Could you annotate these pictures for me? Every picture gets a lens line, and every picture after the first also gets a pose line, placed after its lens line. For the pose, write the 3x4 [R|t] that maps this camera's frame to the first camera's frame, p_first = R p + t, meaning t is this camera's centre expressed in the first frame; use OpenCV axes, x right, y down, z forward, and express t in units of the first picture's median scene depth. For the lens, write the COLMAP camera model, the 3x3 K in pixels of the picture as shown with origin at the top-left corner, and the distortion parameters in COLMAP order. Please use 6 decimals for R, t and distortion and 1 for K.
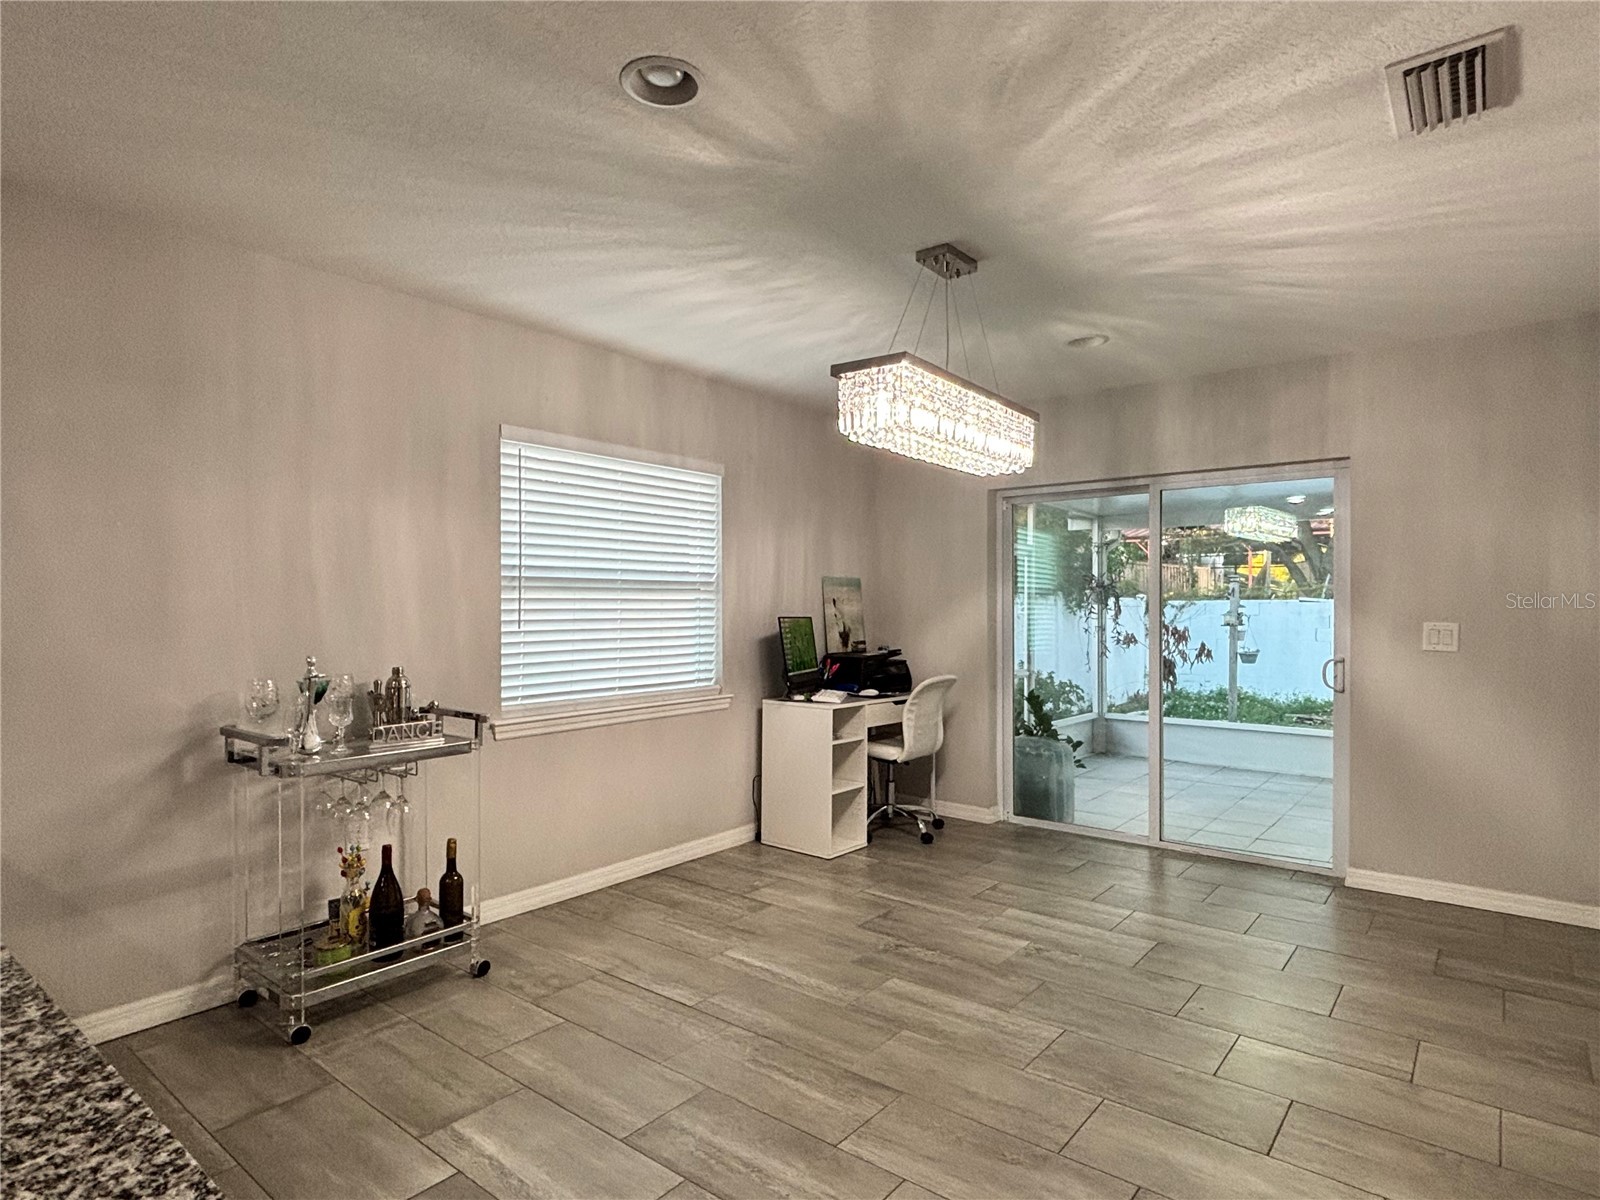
lens RADIAL K [[893.9, 0, 789.7], [0, 893.9, 606.6], [0, 0, 1]] dist [0.002393, 0.000776]
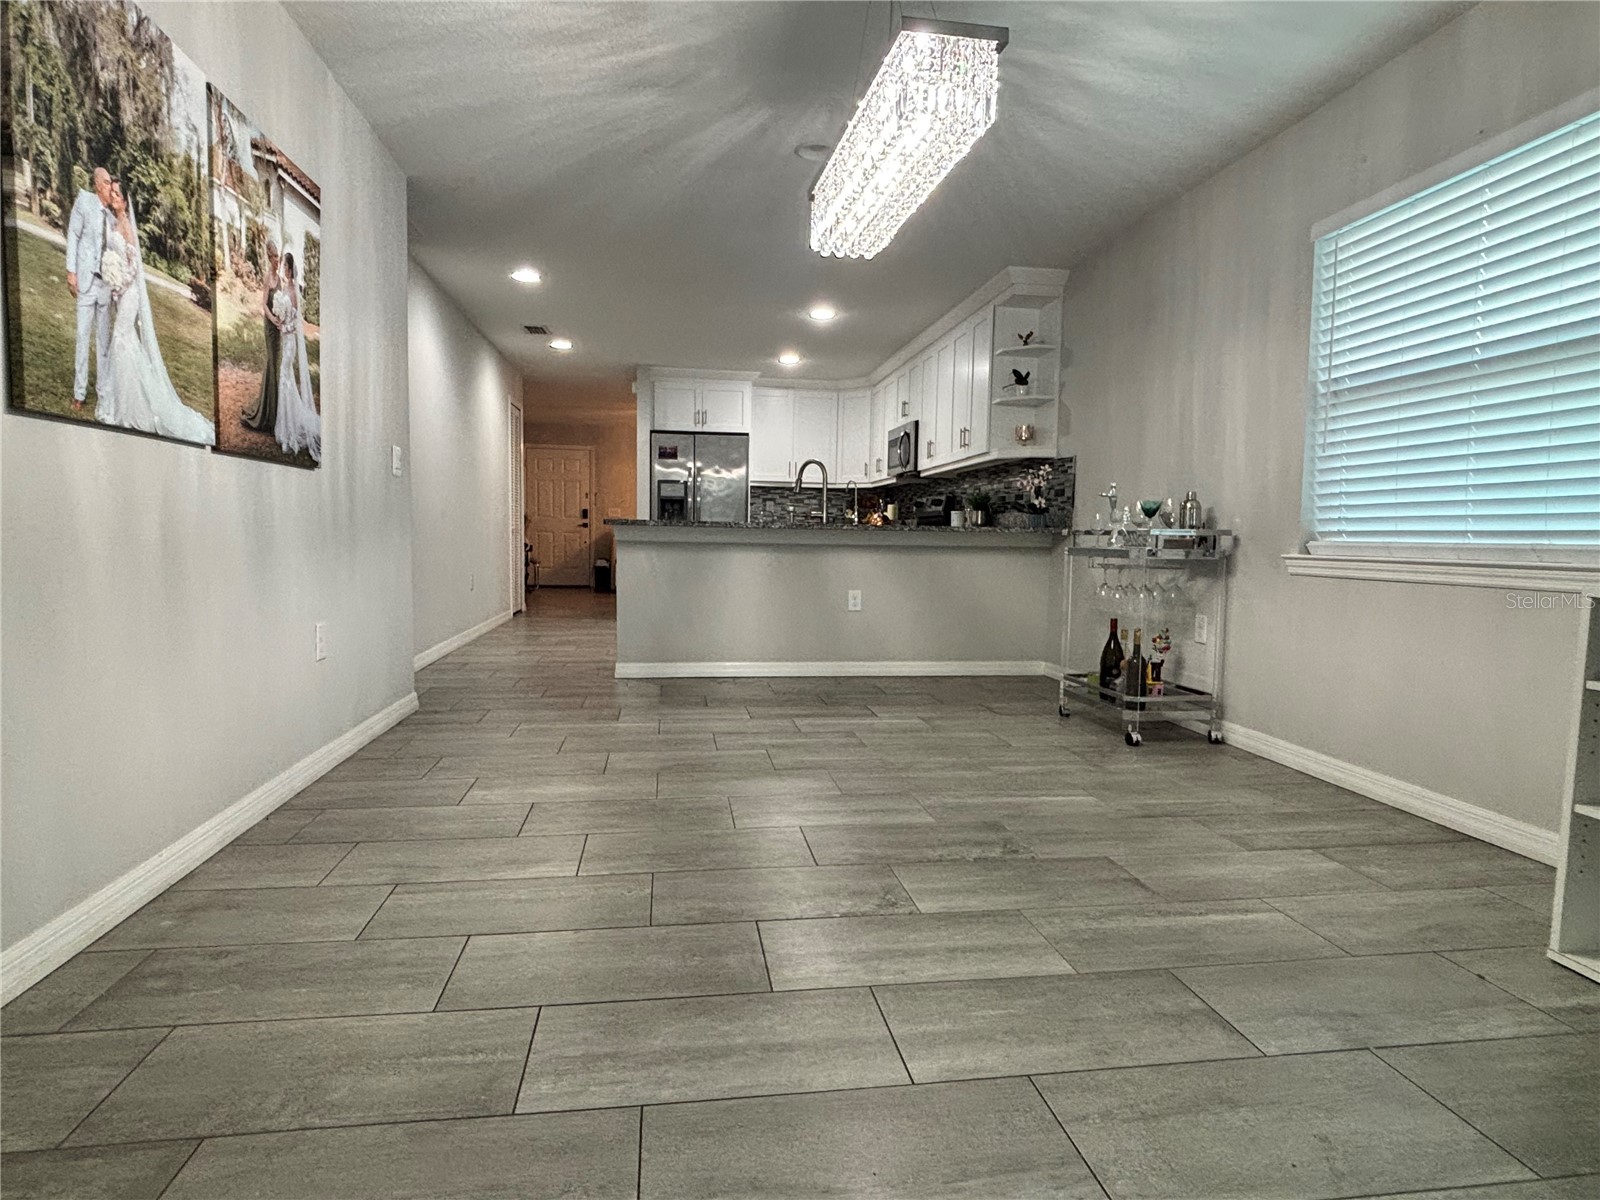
lens RADIAL K [[893.9, 0, 795.2], [0, 893.9, 602.8], [0, 0, 1]] dist [0.002393, 0.000776]
pose [[-0.679323, 0.043529, -0.732547, 0.719767], [-0.020696, 0.996706, 0.078418, 0.117887], [0.733548, 0.068432, -0.676184, 1.265531]]
